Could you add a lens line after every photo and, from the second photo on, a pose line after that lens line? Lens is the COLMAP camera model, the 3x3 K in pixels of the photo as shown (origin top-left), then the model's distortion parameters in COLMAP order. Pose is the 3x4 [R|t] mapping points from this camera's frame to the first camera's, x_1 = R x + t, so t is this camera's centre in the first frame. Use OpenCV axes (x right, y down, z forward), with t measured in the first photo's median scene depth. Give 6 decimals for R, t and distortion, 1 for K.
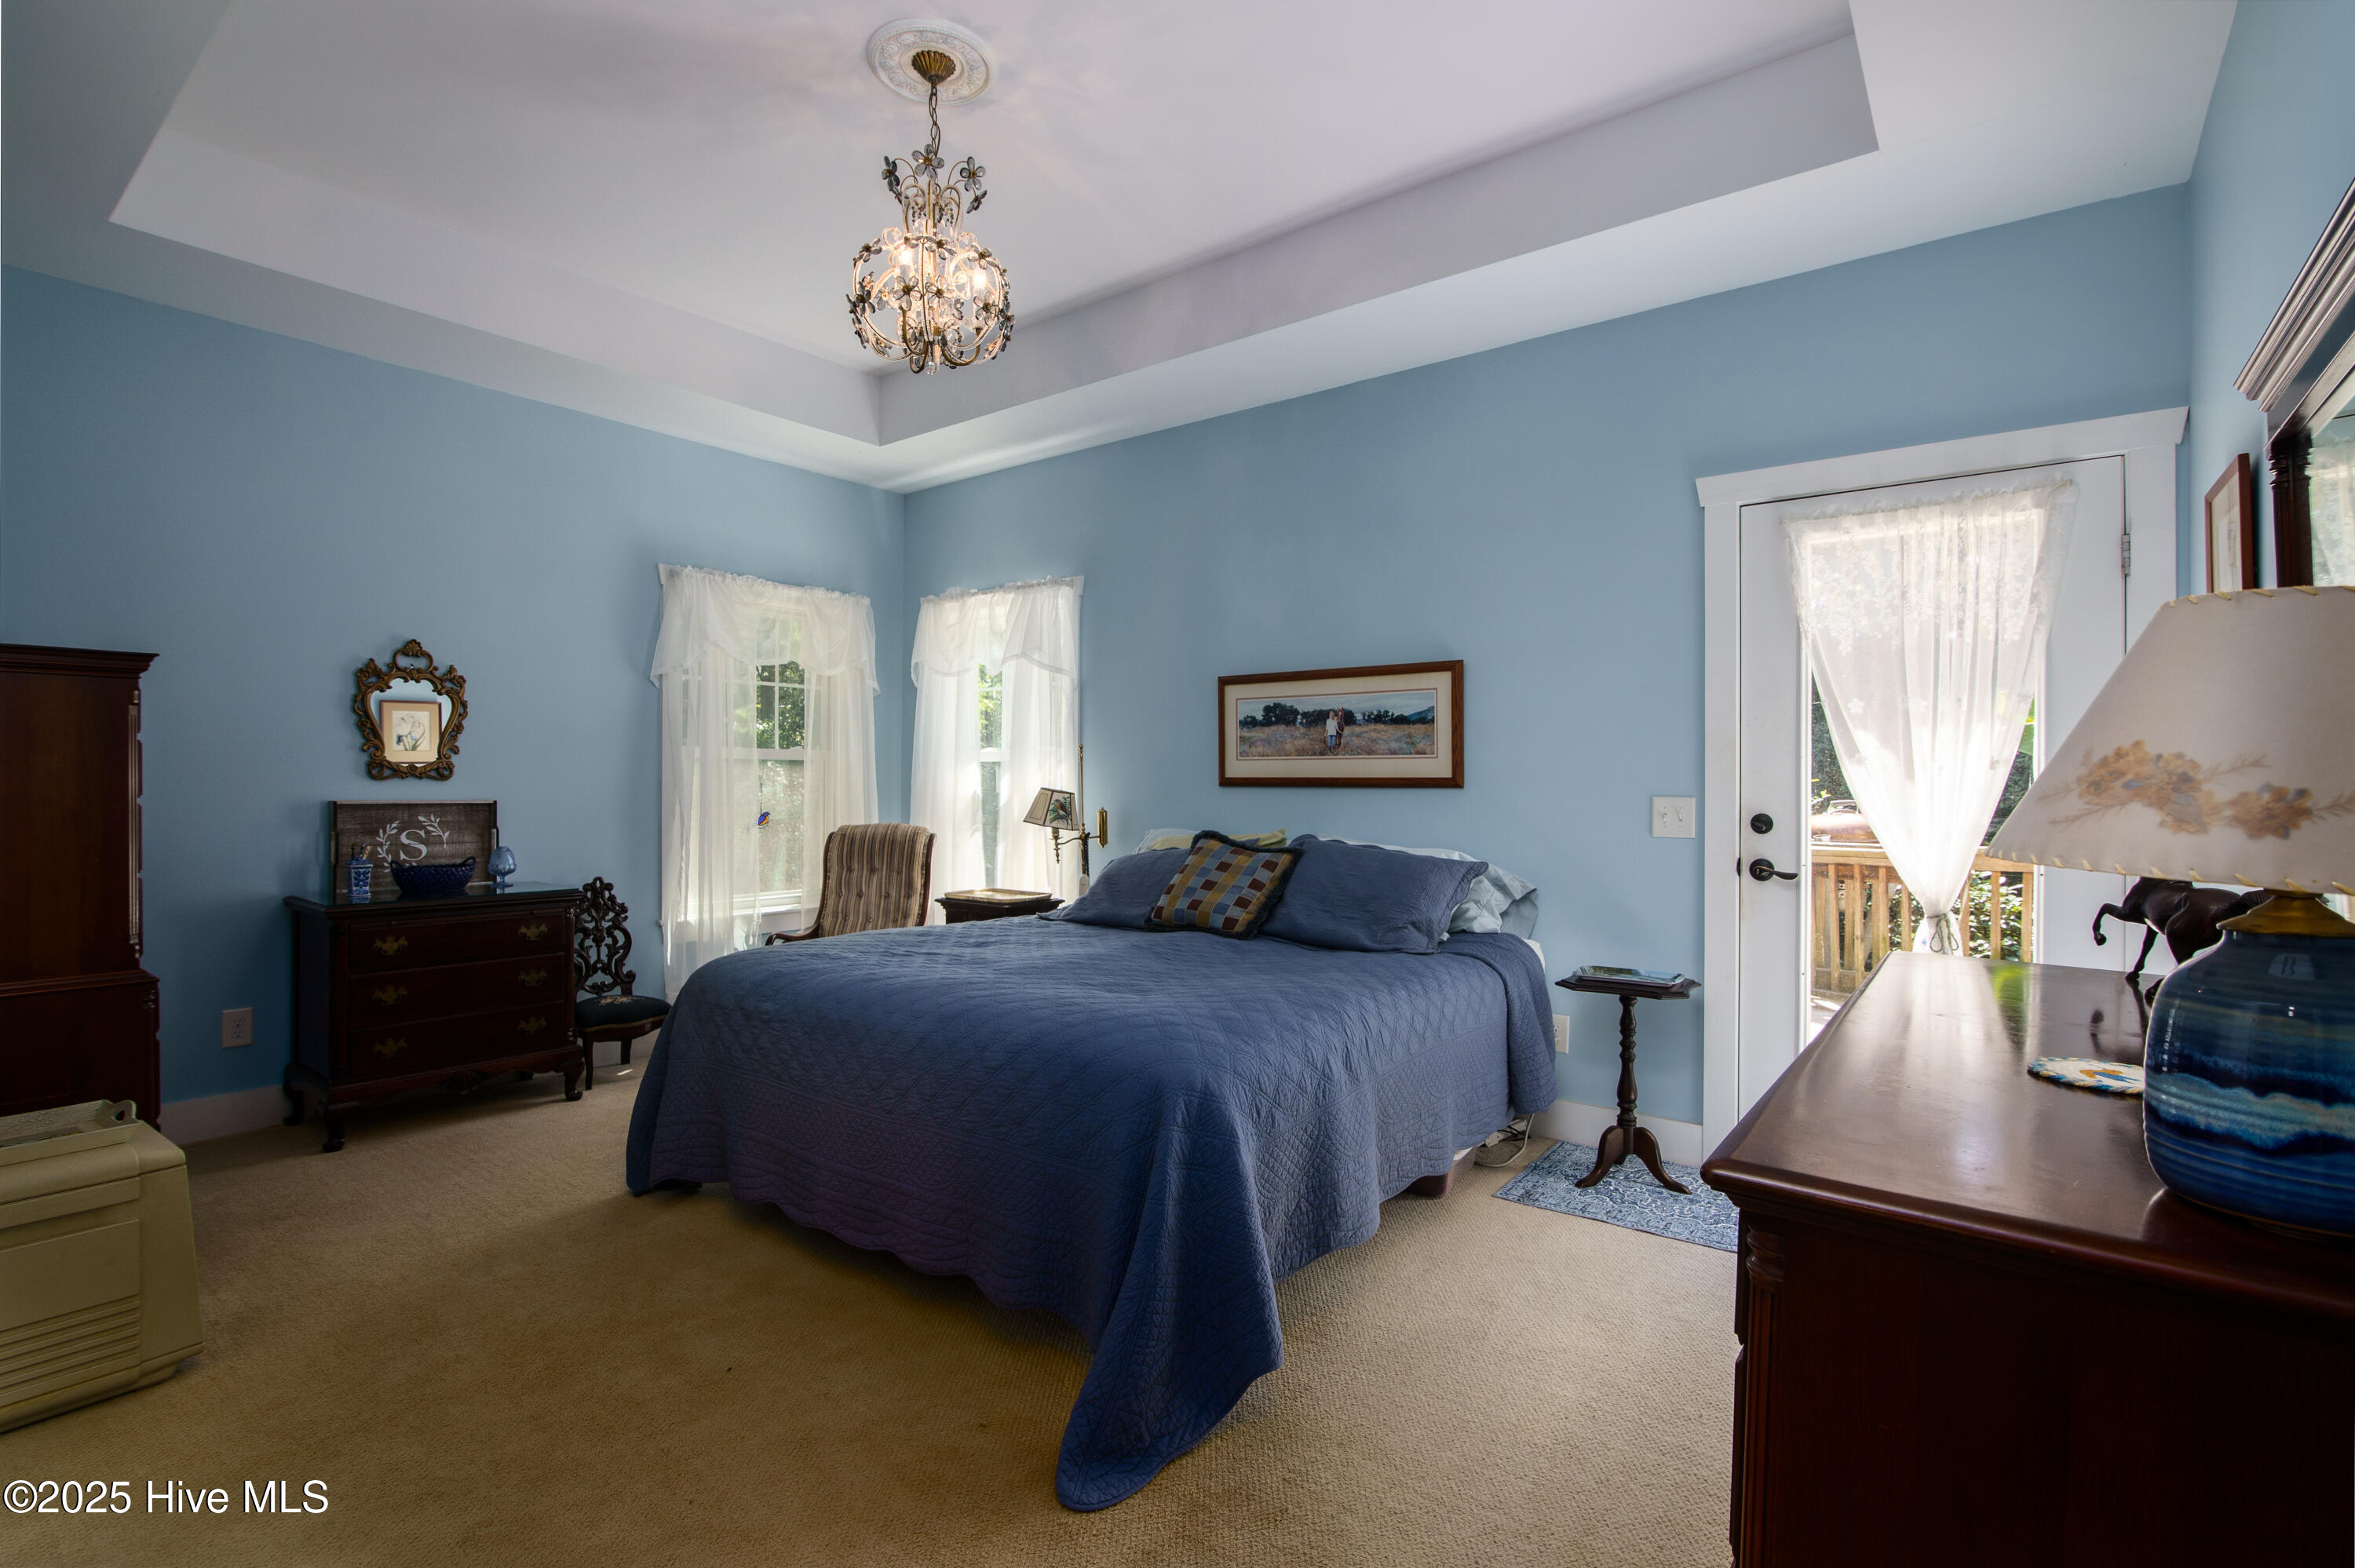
lens RADIAL K [[1111.1, 0, 1165.7], [0, 1111.1, 786.0], [0, 0, 1]] dist [-0.024012, 0.002062]
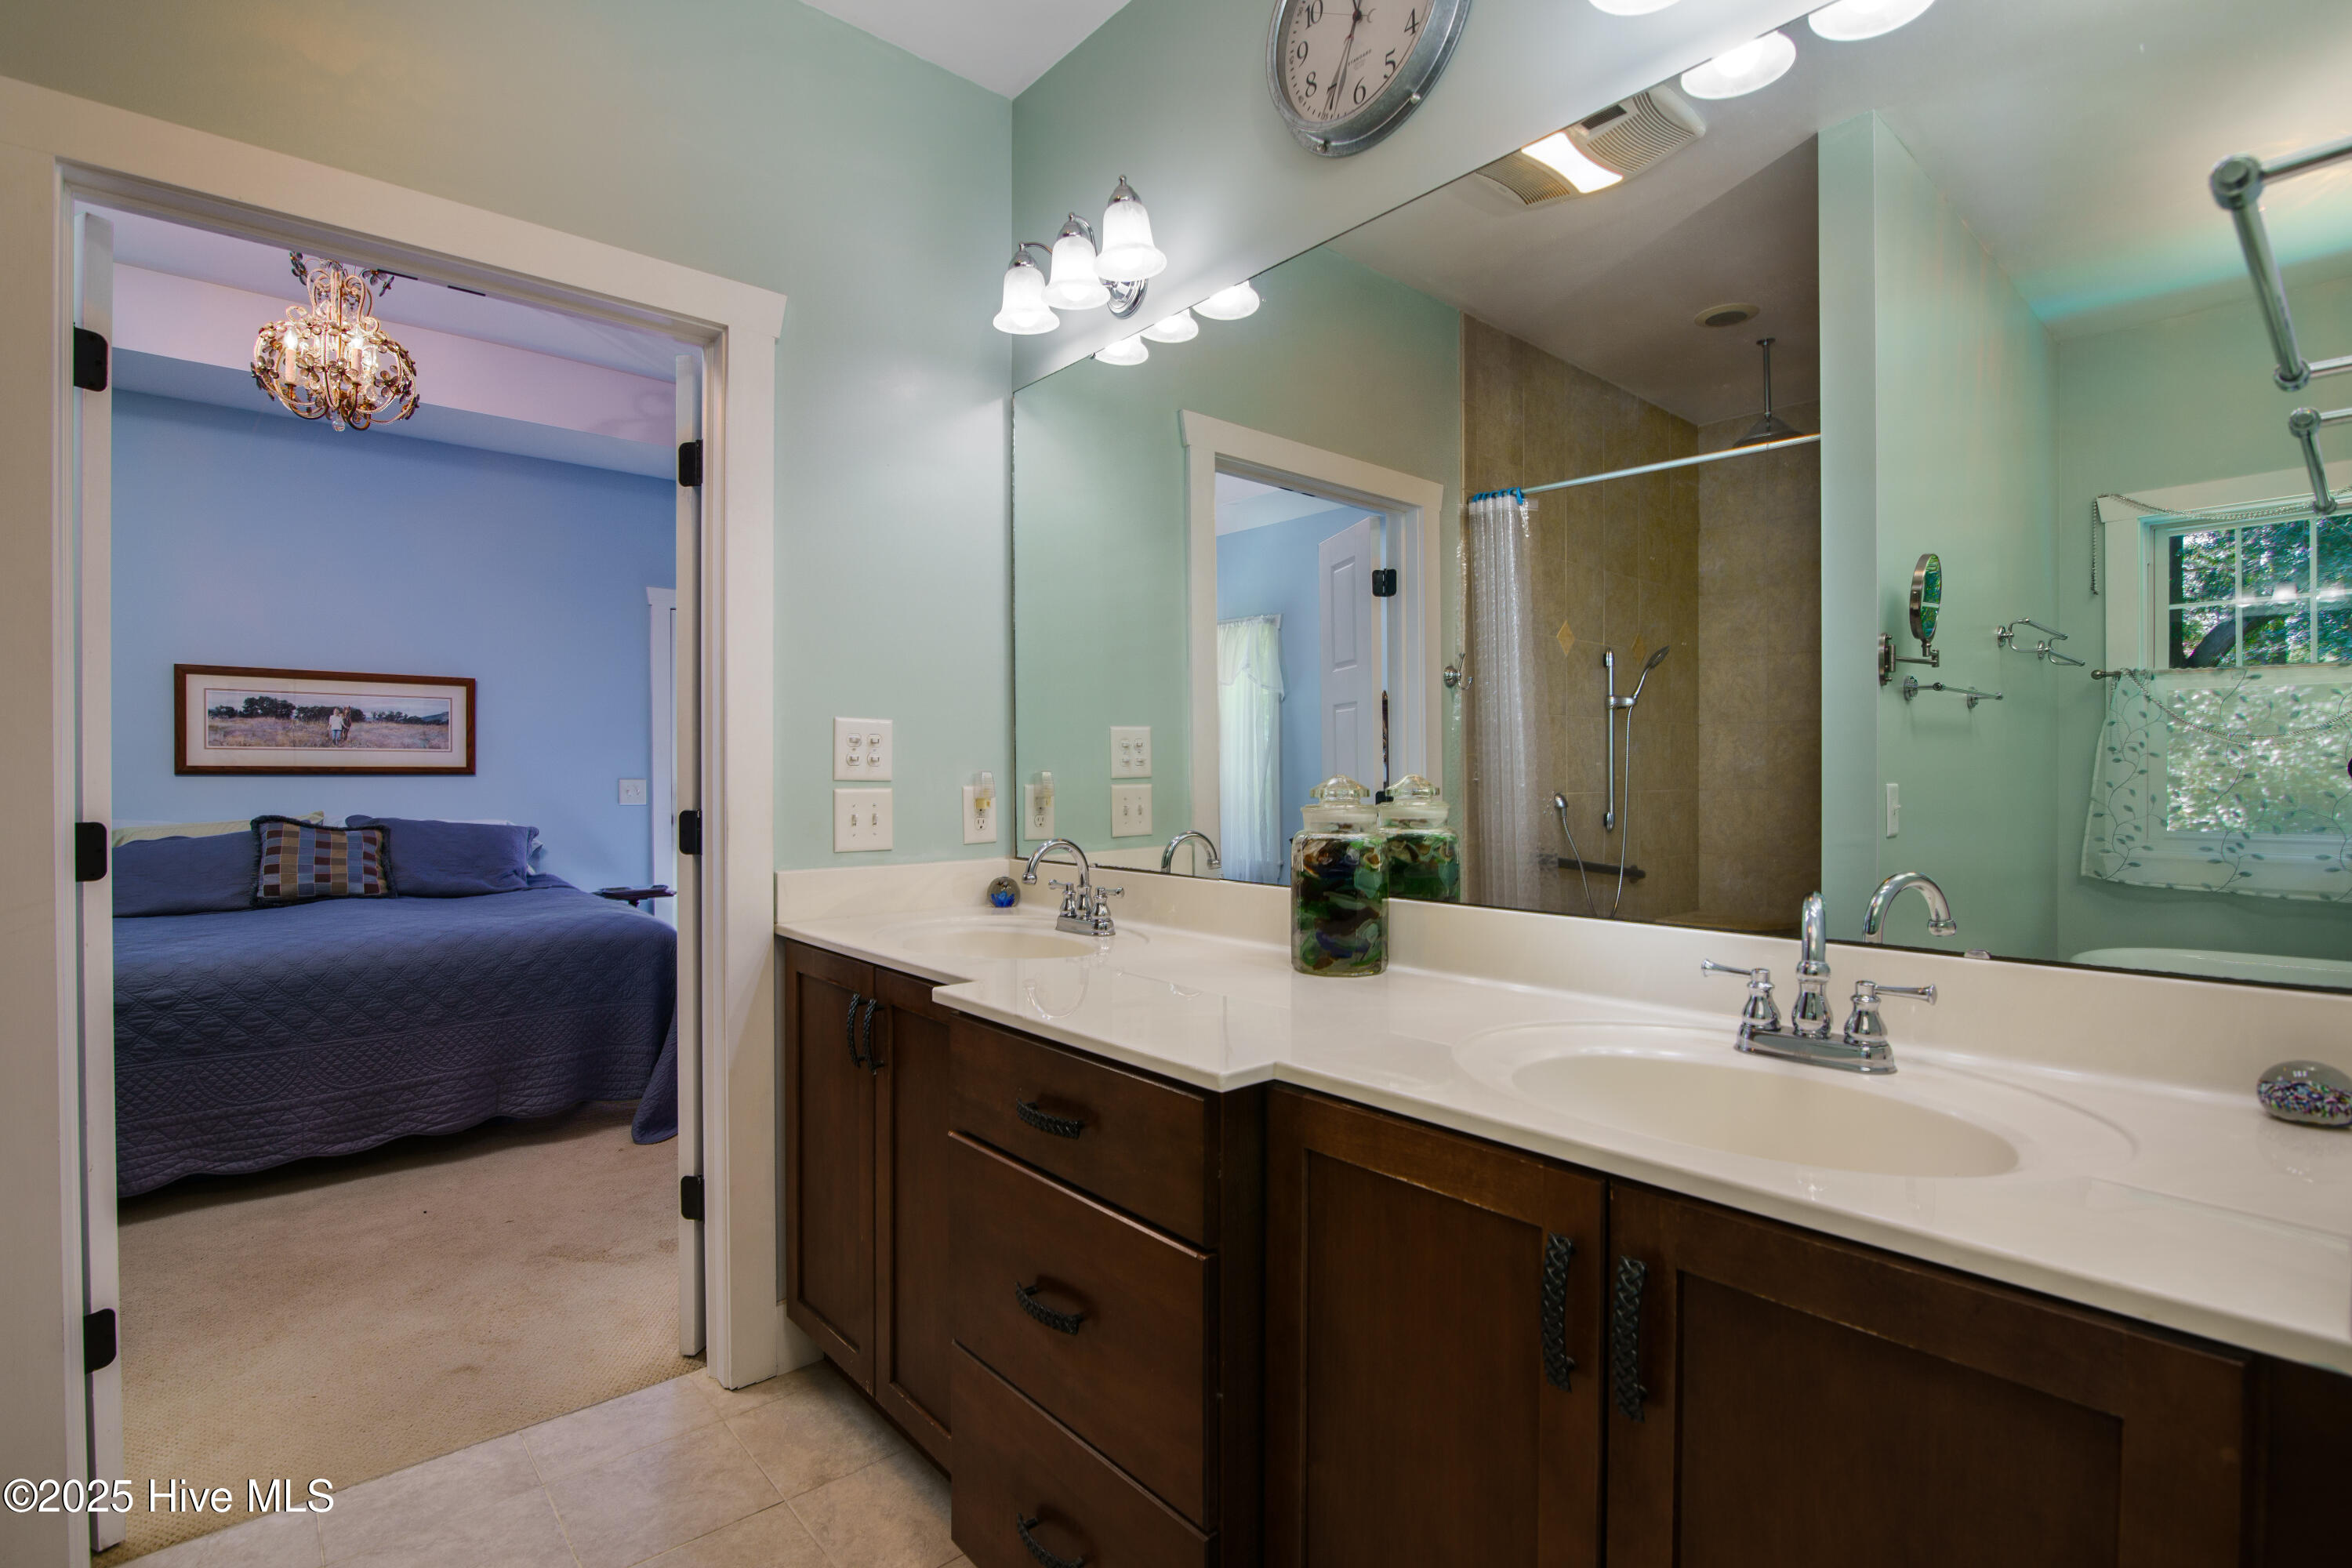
lens RADIAL K [[1109.9, 0, 1182.2], [0, 1109.9, 777.8], [0, 0, 1]] dist [-0.024012, 0.002062]
pose [[0.201044, -0.008255, 0.979547, -0.797807], [-0.000906, 0.999962, 0.008613, -0.006344], [-0.979582, -0.002619, 0.201029, -0.090058]]
